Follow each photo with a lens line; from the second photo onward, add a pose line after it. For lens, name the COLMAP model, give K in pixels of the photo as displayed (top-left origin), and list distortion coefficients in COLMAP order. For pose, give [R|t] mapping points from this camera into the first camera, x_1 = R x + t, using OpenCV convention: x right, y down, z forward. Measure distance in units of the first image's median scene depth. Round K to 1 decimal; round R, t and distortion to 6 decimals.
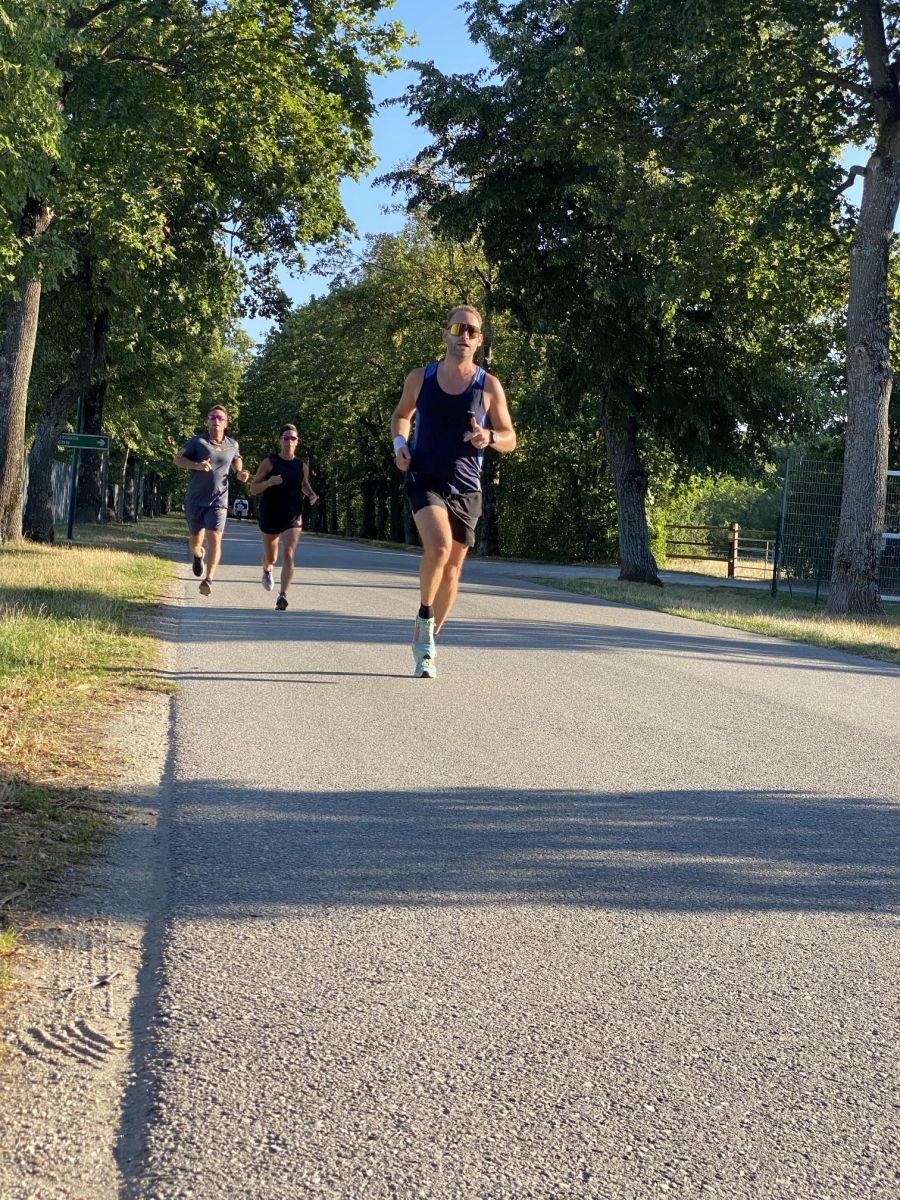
lens RADIAL K [[1795.8, 0, 450.0], [0, 1795.8, 600.0], [0, 0, 1]] dist [0.184889, -0.484370]
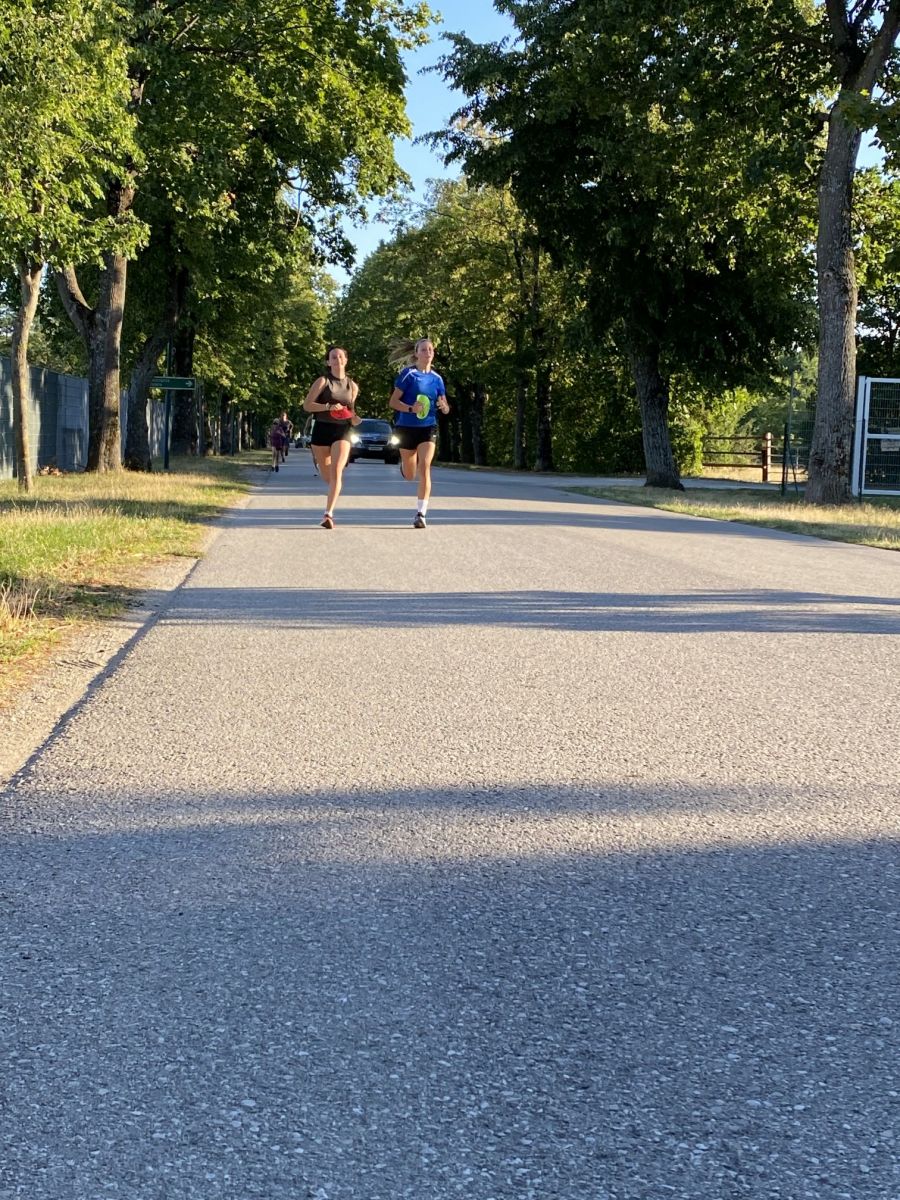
lens RADIAL K [[1692.6, 0, 451.3], [0, 1692.6, 648.0], [0, 0, 1]] dist [0.005142, 0.045597]
pose [[0.997855, -0.033424, -0.056292, 0.036442], [0.037529, 0.996587, 0.073521, 0.010031], [0.053643, -0.075476, 0.995704, -0.096956]]
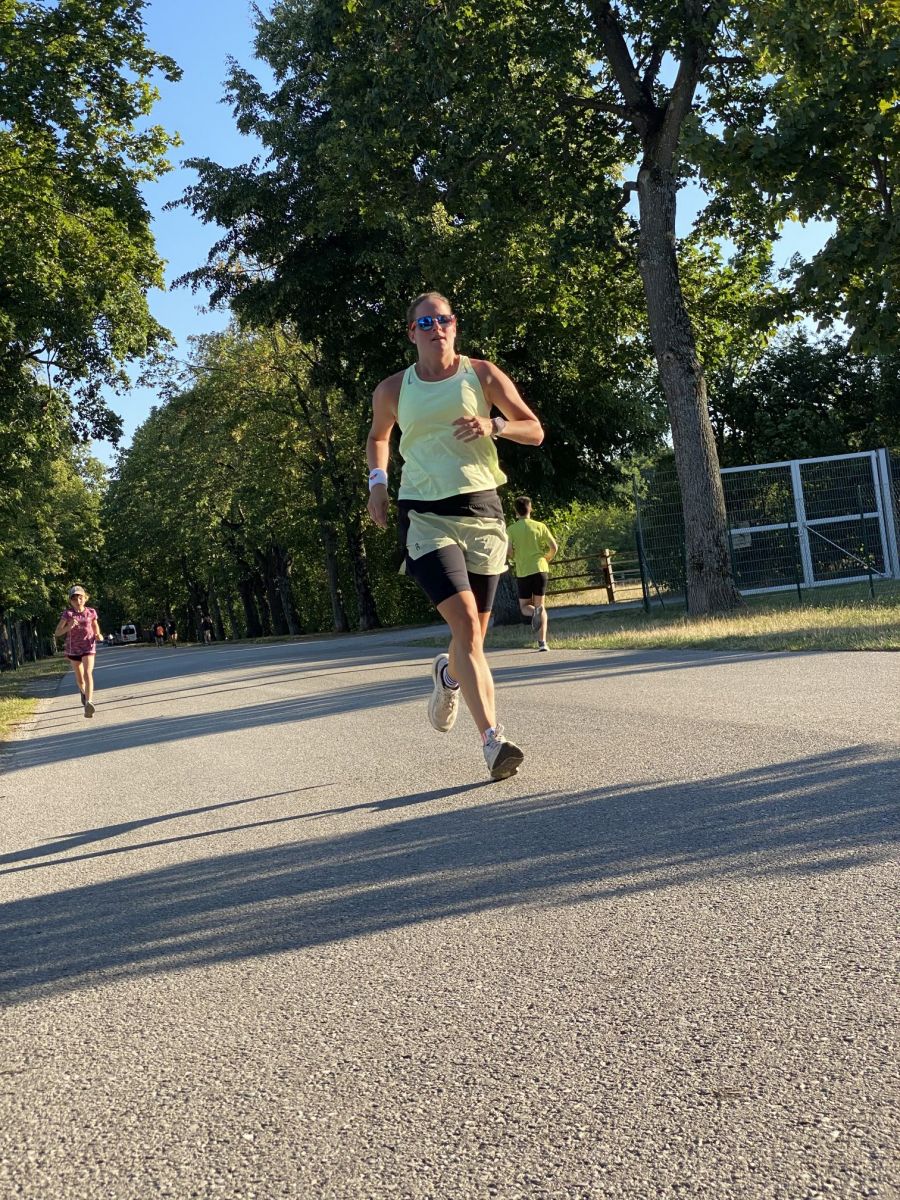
lens RADIAL K [[1800.1, 0, 450.4], [0, 1800.1, 579.9], [0, 0, 1]] dist [0.199646, -0.484691]
pose [[0.978444, -0.197976, 0.058763, 0.021183], [0.200762, 0.978560, -0.045991, 0.006071], [-0.048398, 0.056797, 0.997212, 0.003233]]
